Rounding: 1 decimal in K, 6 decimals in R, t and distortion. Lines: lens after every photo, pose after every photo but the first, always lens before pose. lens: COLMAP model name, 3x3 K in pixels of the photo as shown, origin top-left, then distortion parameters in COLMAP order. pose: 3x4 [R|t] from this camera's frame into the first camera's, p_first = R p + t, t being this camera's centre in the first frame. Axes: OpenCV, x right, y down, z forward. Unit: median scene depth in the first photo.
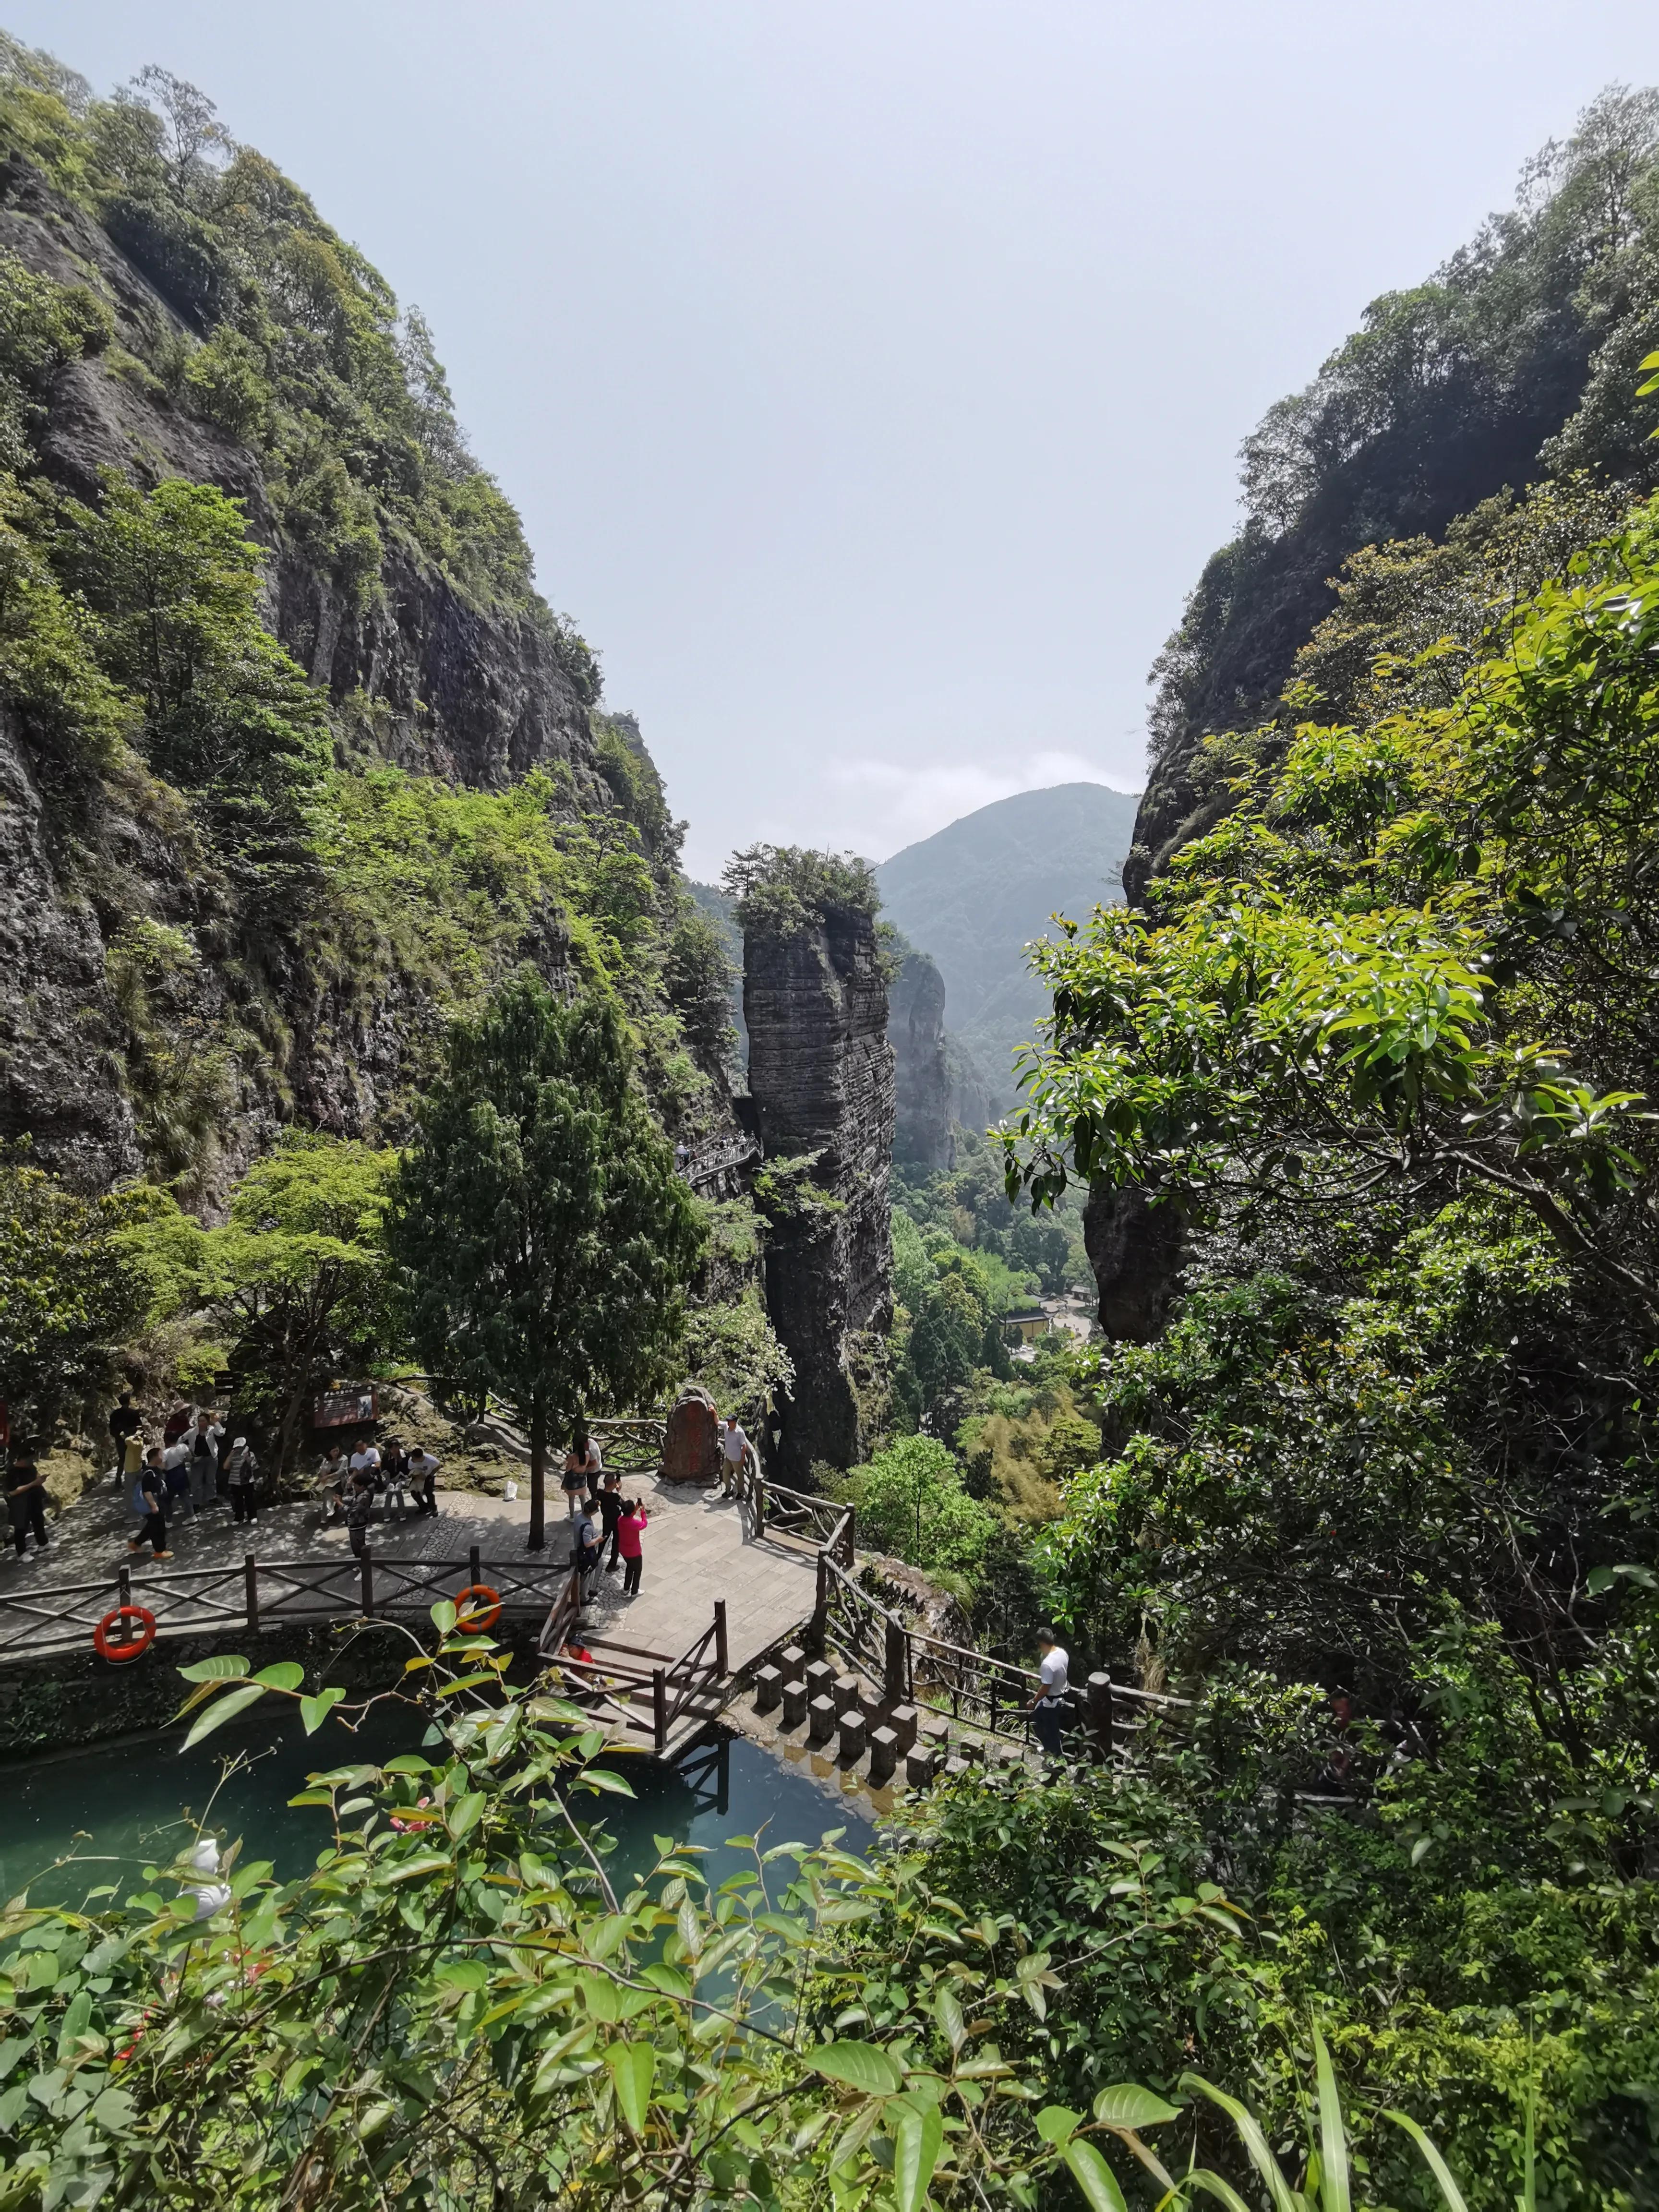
lens RADIAL K [[1081.4, 0, 835.4], [0, 1081.4, 1096.3], [0, 0, 1]] dist [-0.038067, 0.001636]
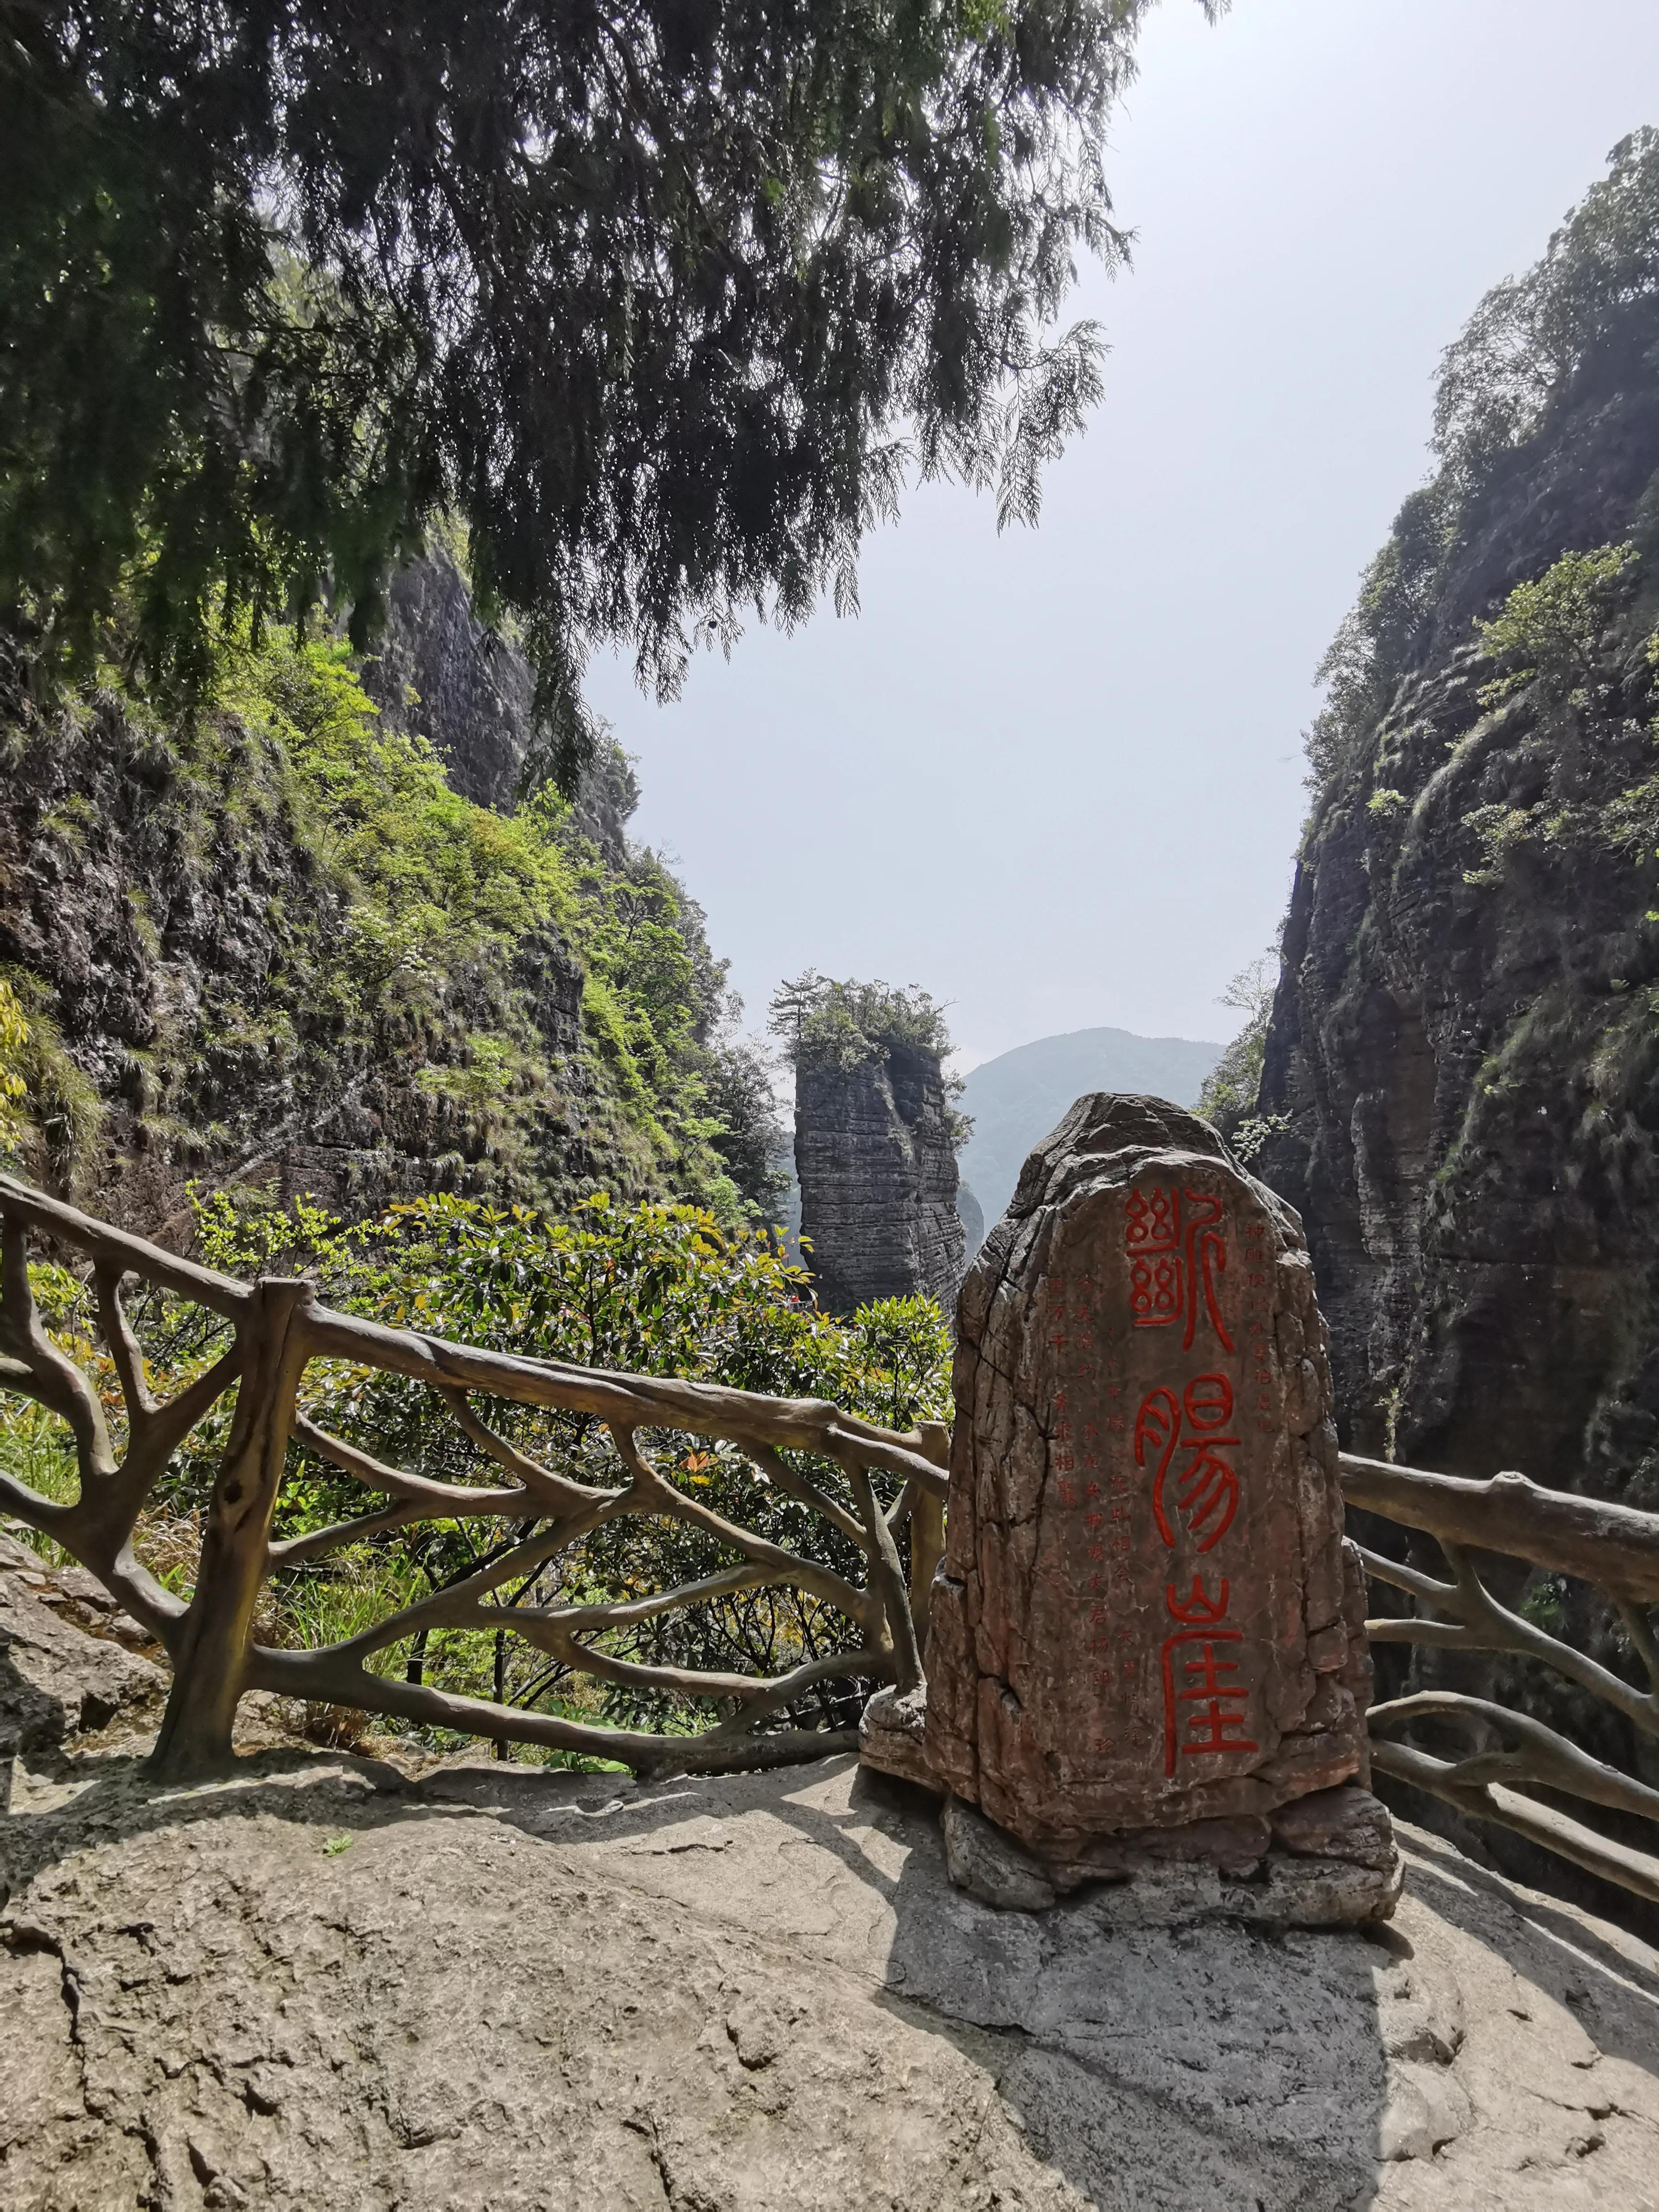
lens RADIAL K [[1081.4, 0, 835.4], [0, 1081.4, 1096.3], [0, 0, 1]] dist [-0.038067, 0.001636]
pose [[0.999734, -0.009079, -0.021196, -0.035059], [0.004005, 0.973615, -0.228160, 0.062256], [0.022709, 0.228015, 0.973393, 0.178875]]
